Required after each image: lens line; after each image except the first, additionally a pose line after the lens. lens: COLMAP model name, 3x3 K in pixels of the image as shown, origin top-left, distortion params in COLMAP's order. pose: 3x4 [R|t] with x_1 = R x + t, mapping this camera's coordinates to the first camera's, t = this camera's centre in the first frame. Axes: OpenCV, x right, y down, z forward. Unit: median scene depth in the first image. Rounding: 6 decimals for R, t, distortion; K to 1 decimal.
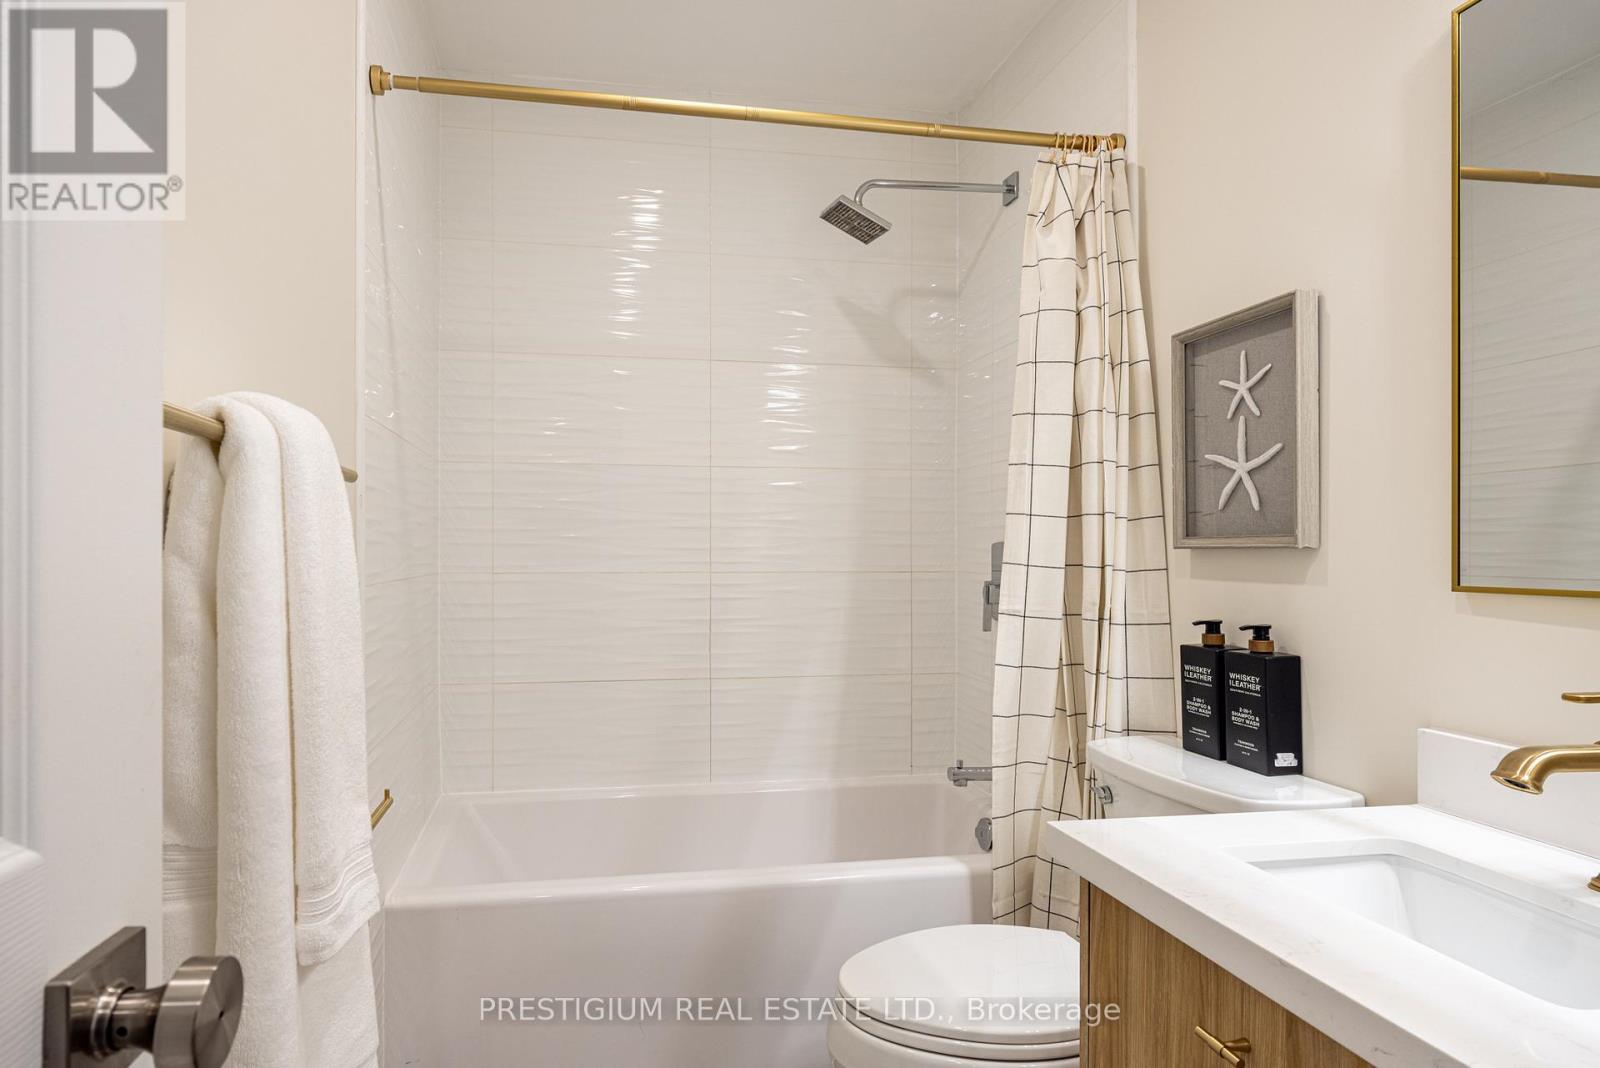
lens RADIAL K [[780.2, 0, 799.5], [0, 780.2, 546.4], [0, 0, 1]] dist [-0.015648, -0.000648]
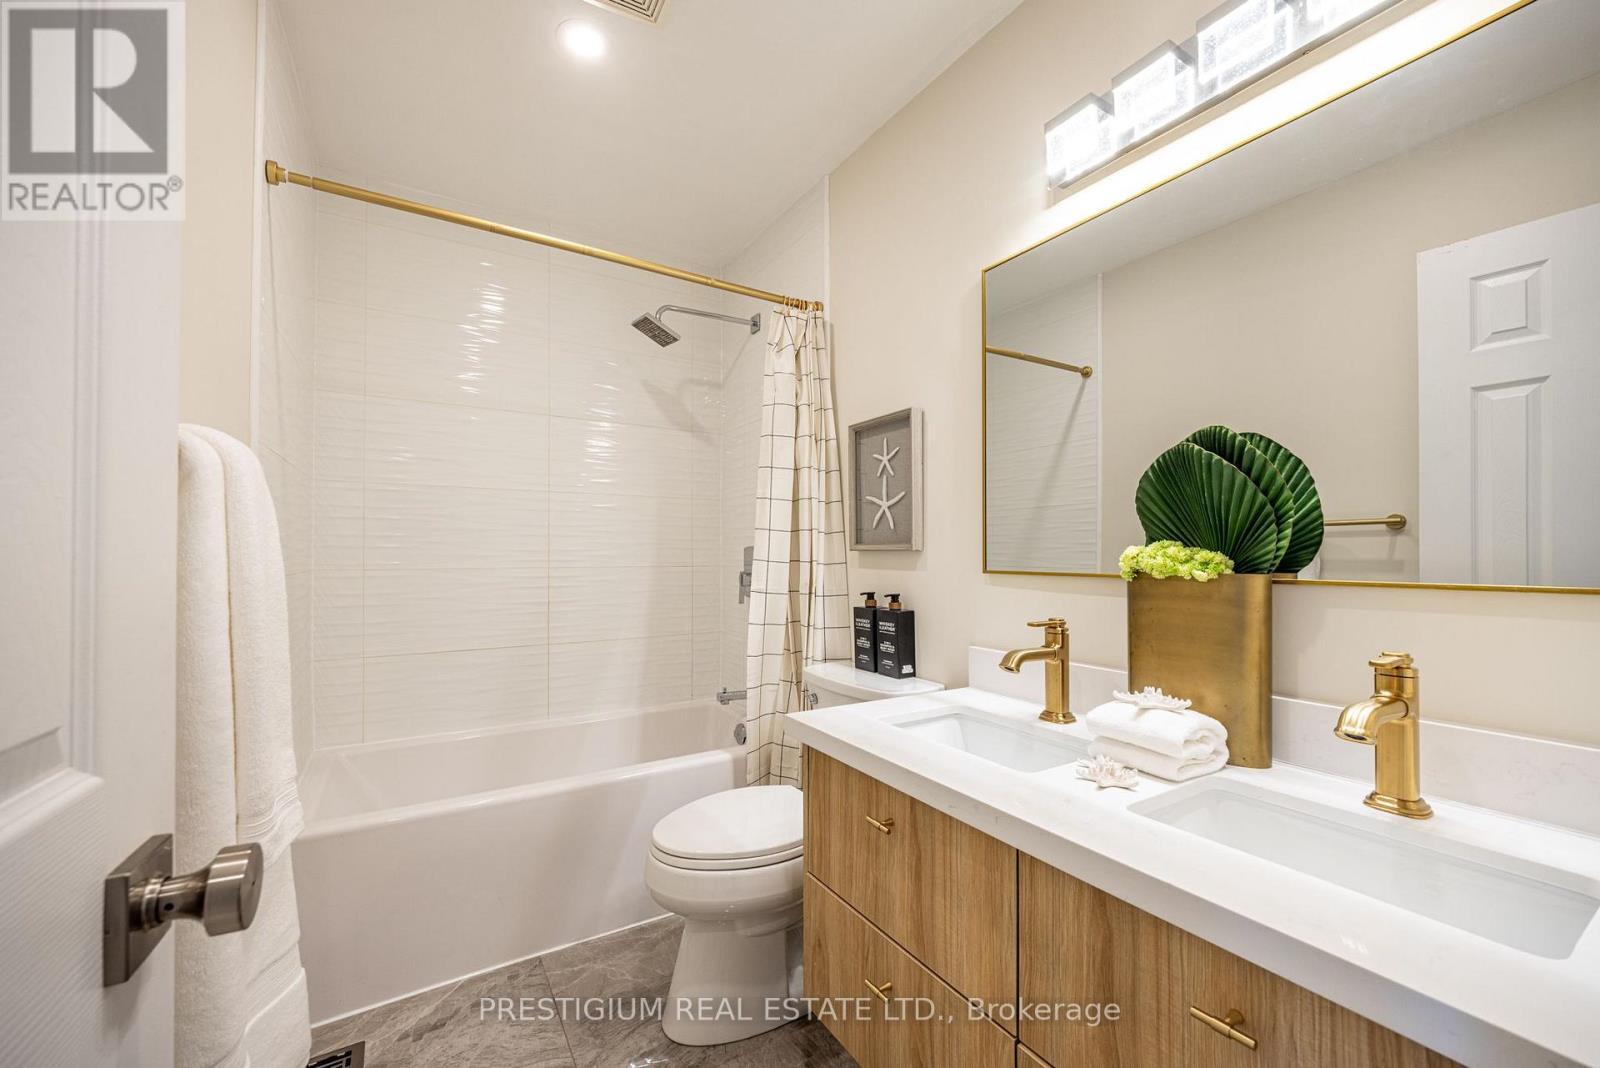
lens RADIAL K [[607.5, 0, 791.7], [0, 607.5, 535.7], [0, 0, 1]] dist [-0.037801, -0.000166]
pose [[0.928093, 0.009364, 0.372230, -0.130815], [-0.000671, 0.999724, -0.023477, 0.001273], [-0.372347, 0.021539, 0.927844, -0.186021]]
